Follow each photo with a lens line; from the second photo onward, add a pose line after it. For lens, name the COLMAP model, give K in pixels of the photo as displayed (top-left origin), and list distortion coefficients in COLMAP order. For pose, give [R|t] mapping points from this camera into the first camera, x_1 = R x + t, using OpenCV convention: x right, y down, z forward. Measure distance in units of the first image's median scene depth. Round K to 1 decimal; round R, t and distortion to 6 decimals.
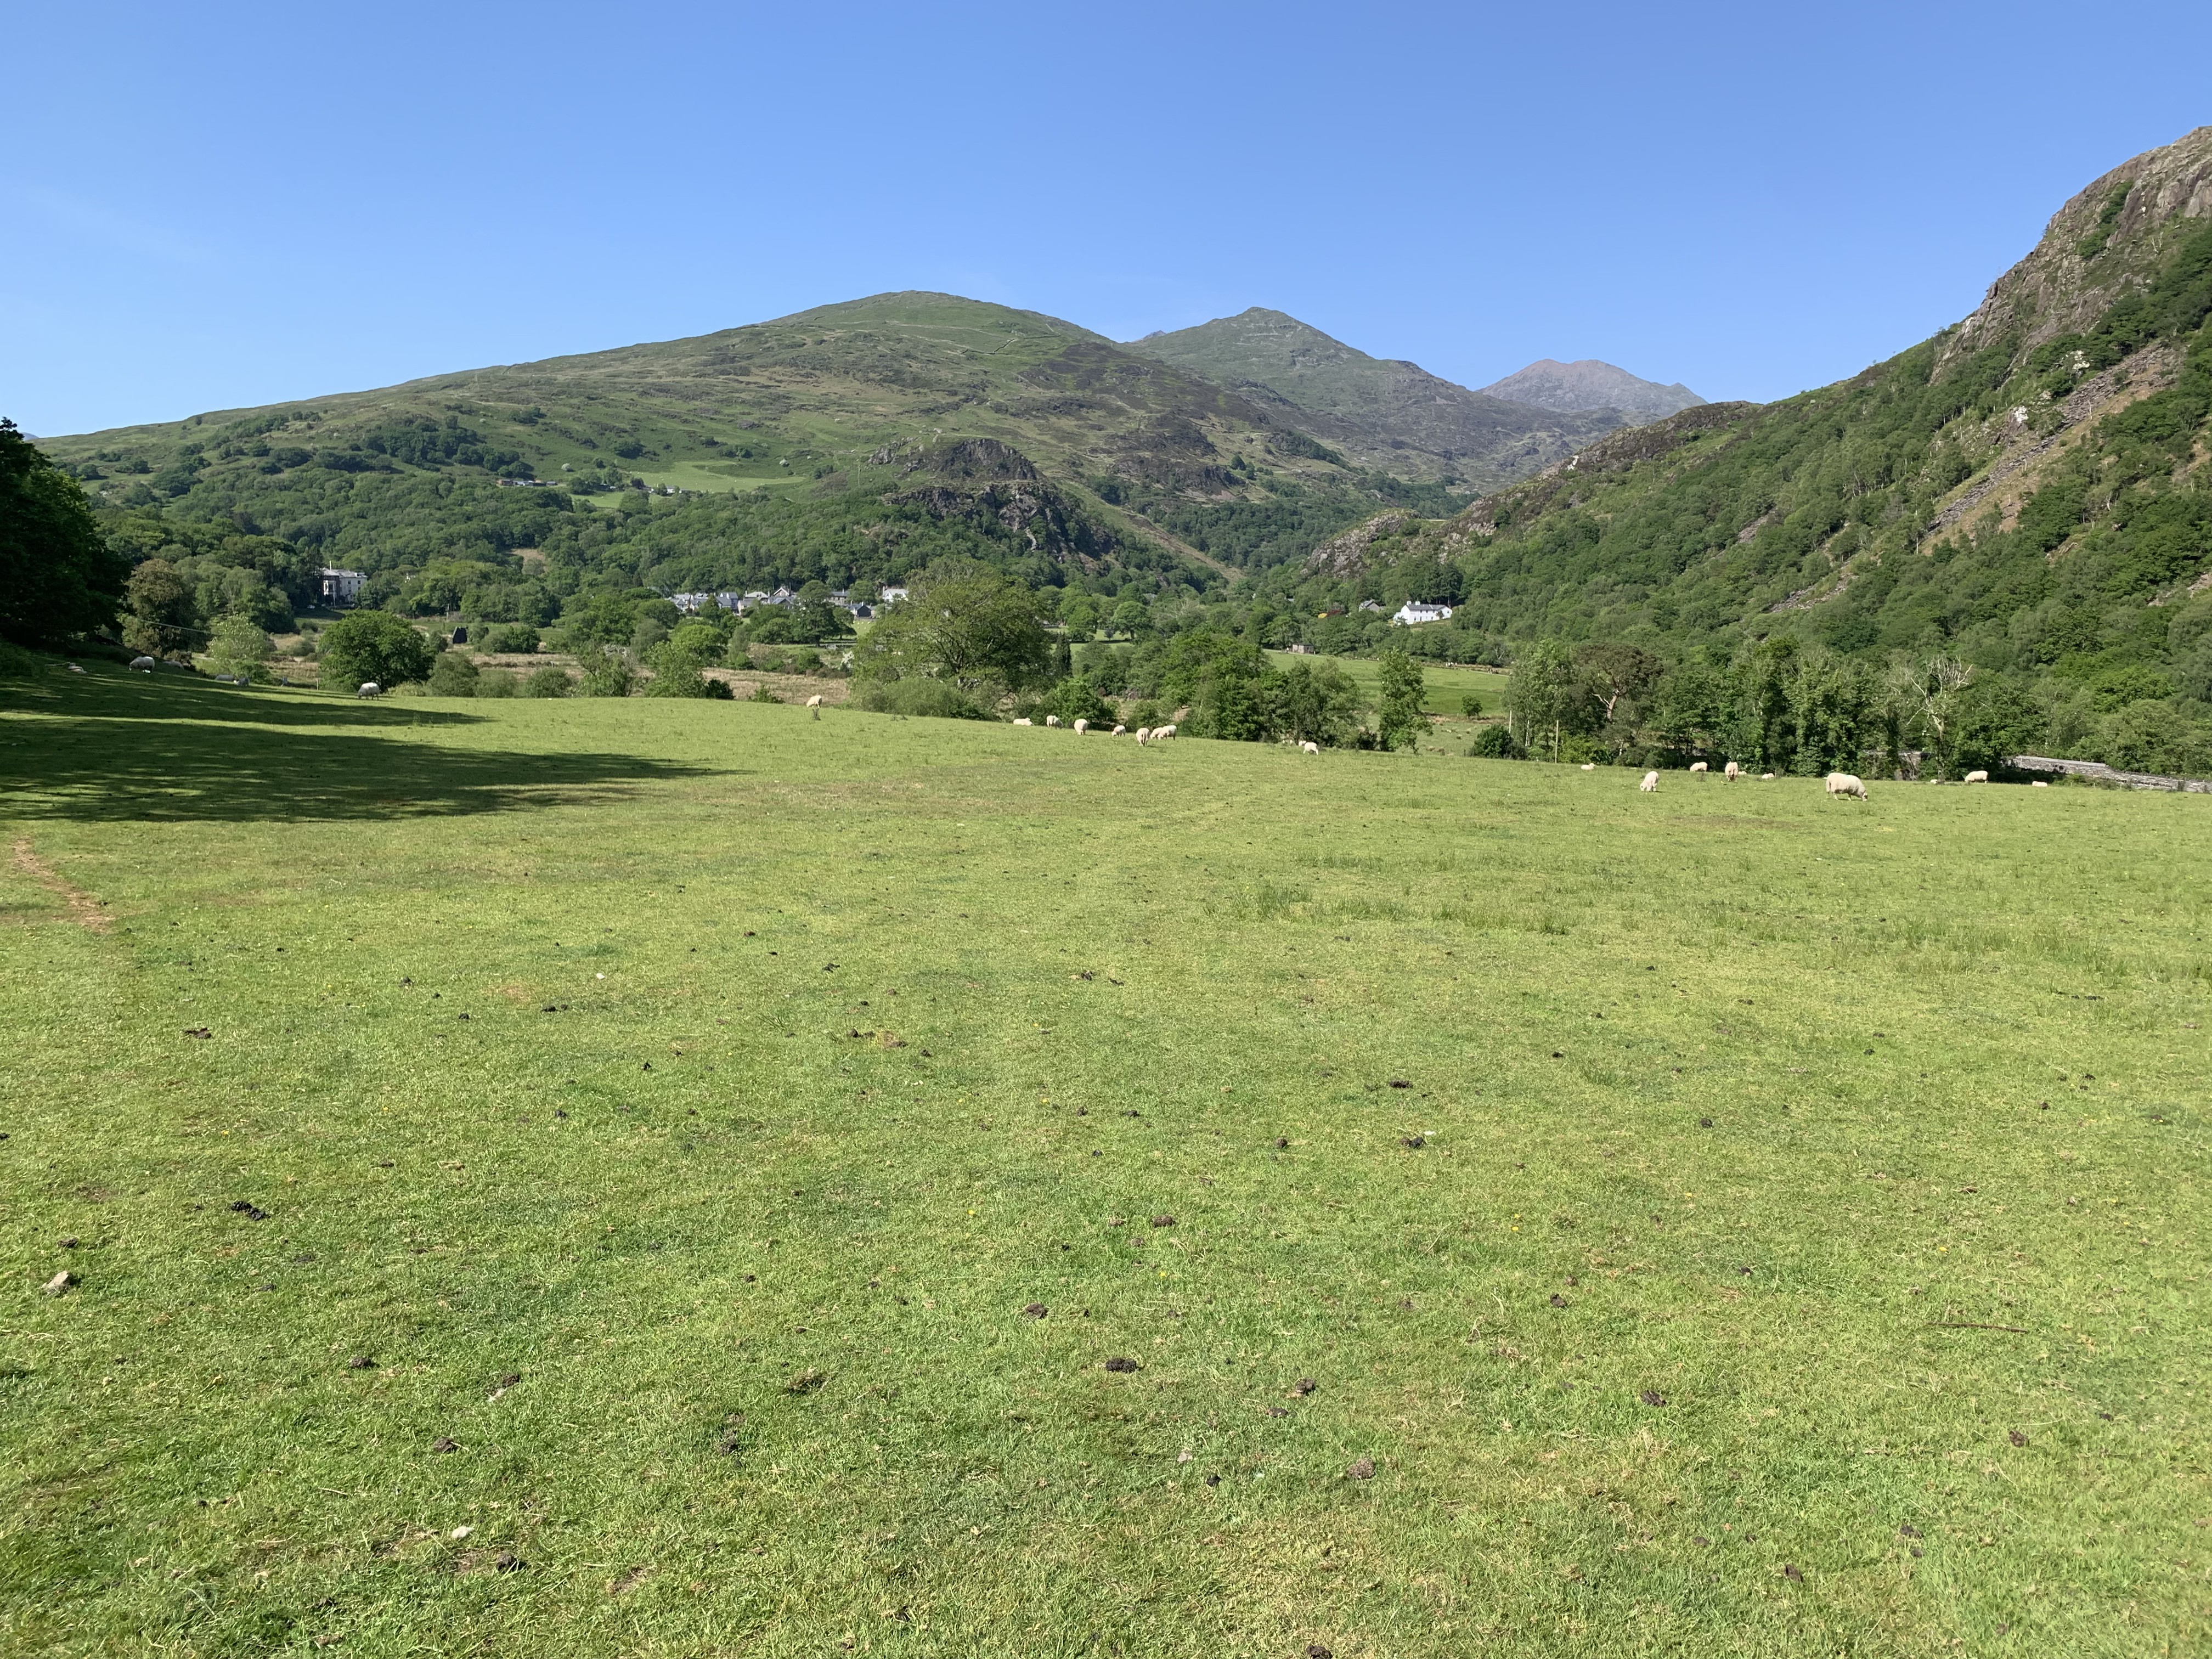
lens RADIAL K [[1657.2, 0, 1099.2], [0, 1657.2, 819.4], [0, 0, 1]] dist [-0.016670, -0.029134]
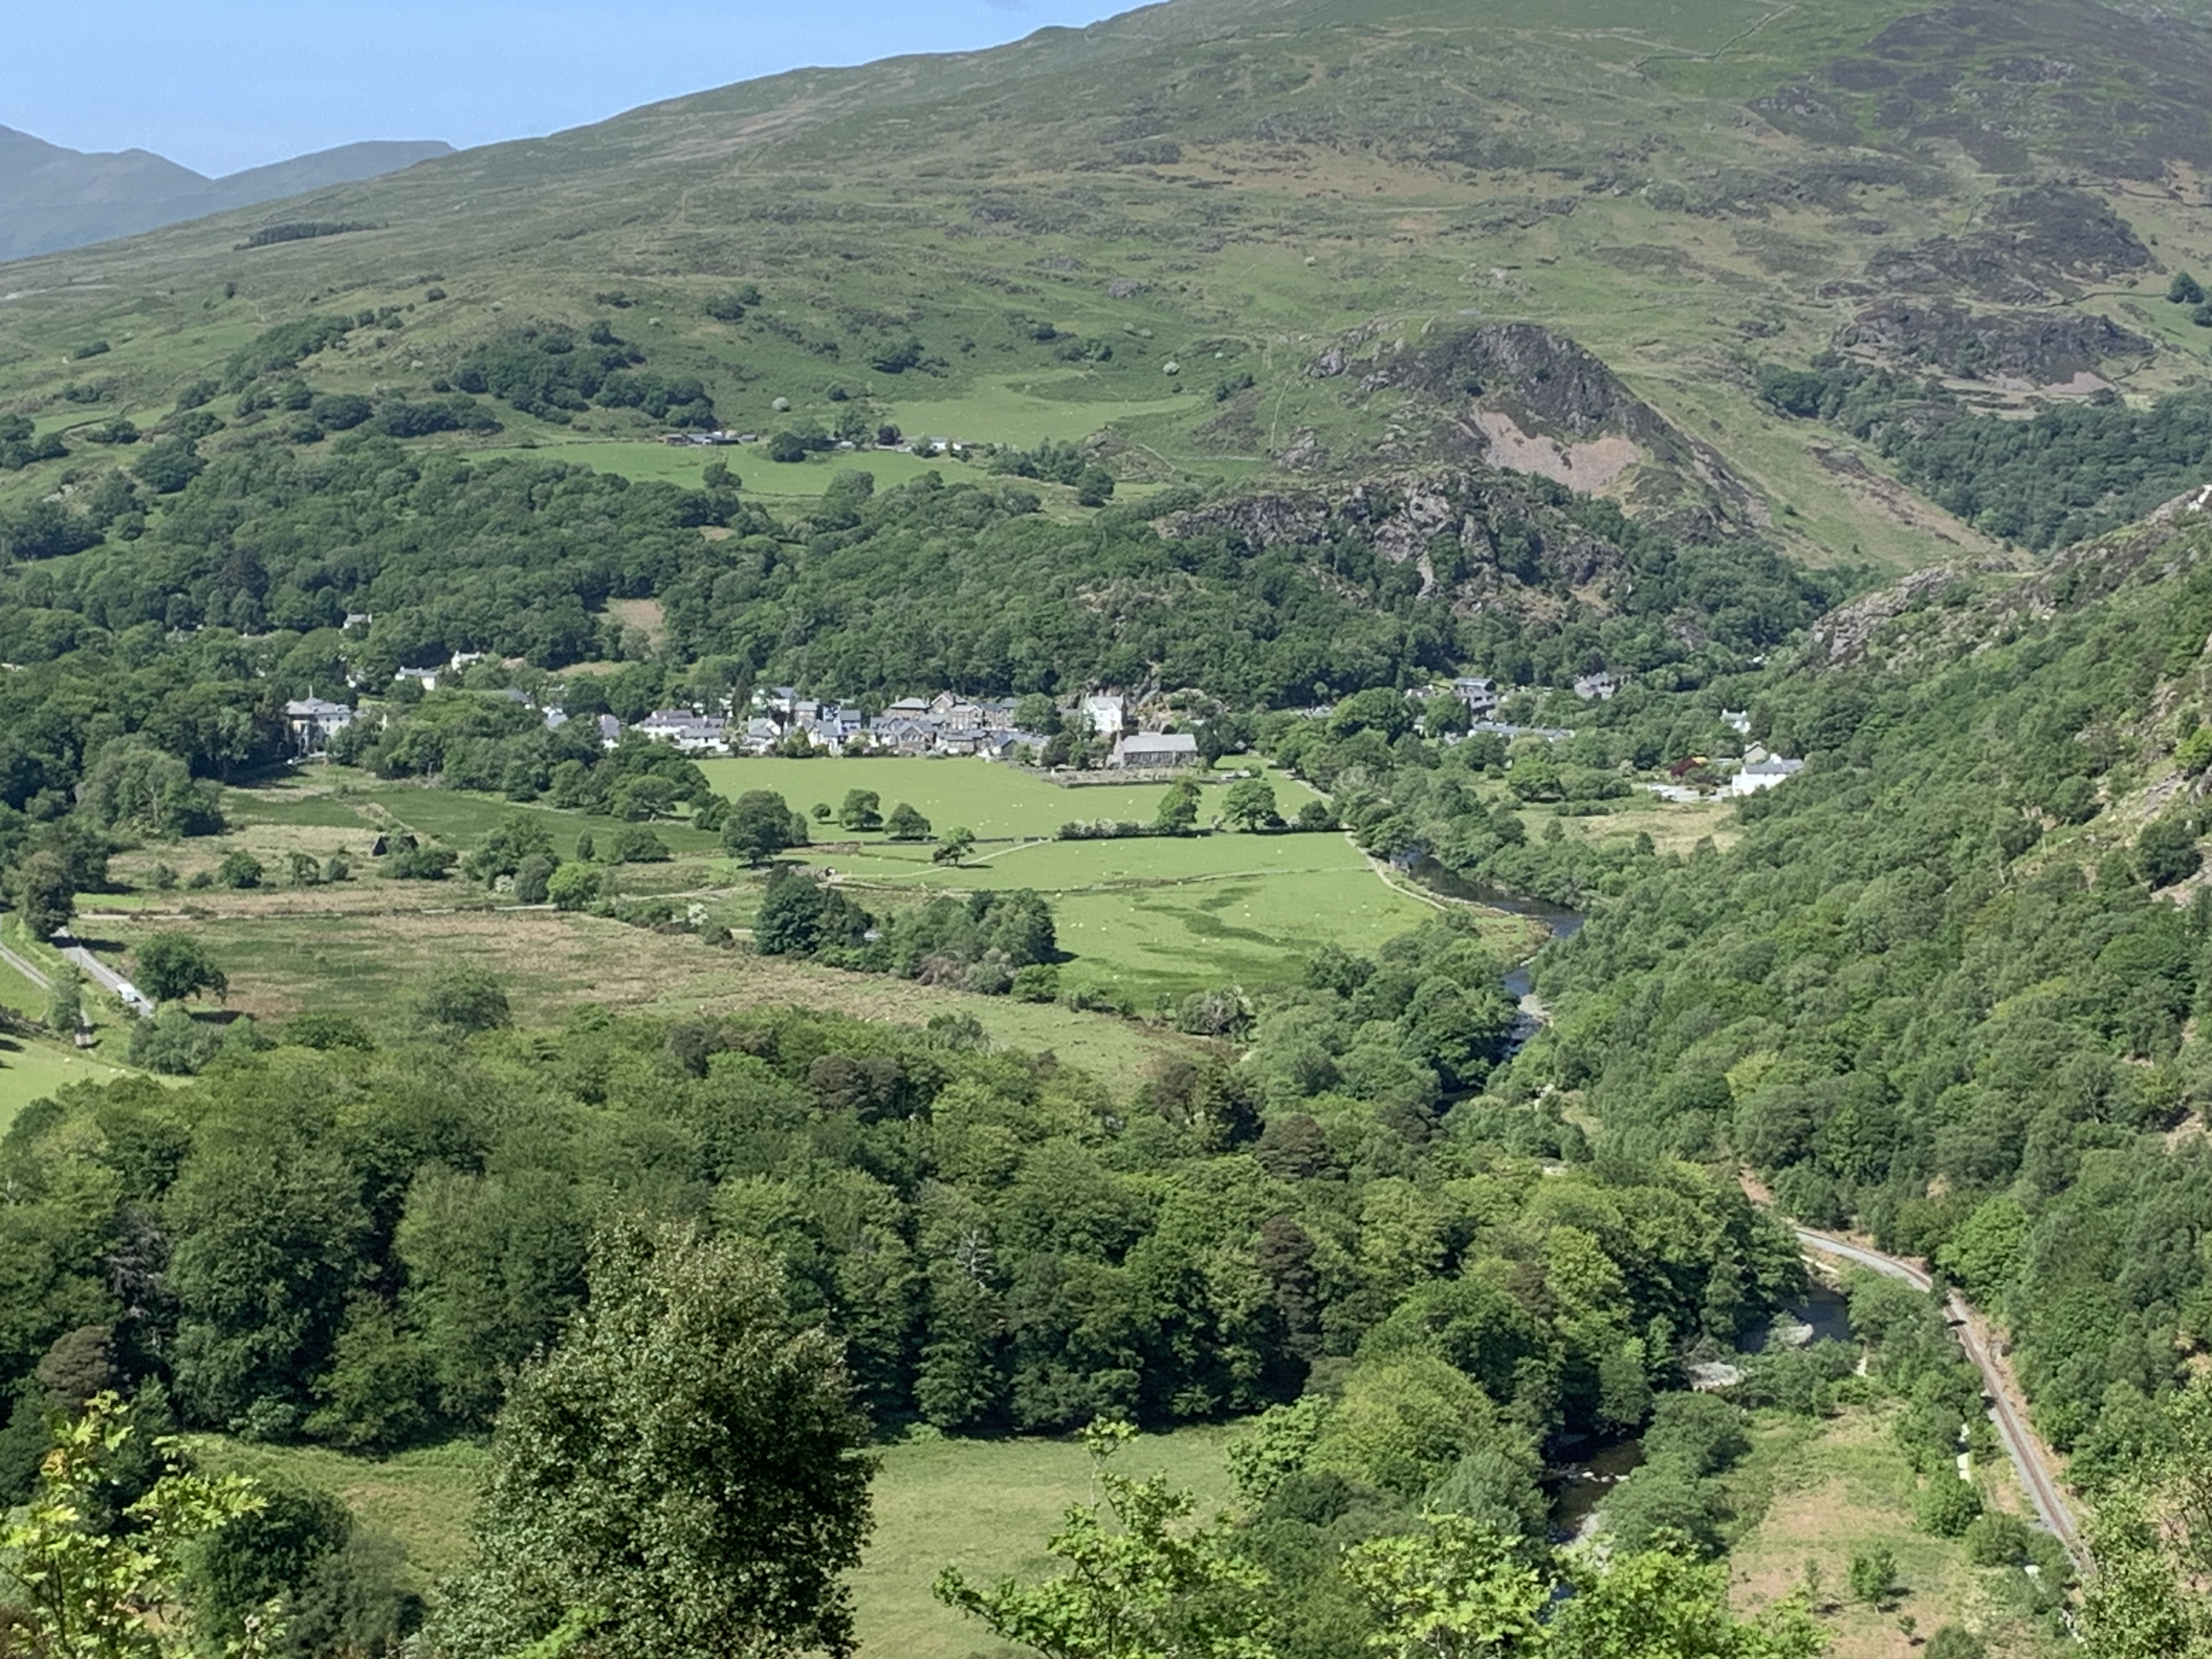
lens RADIAL K [[4292.2, 0, 1091.8], [0, 4292.2, 808.8], [0, 0, 1]] dist [0.177485, 0.000000]
pose [[0.948269, 0.025563, -0.316436, 0.254708], [-0.035456, 0.999045, -0.025546, -0.029713], [0.315481, 0.035444, 0.948270, -0.390623]]
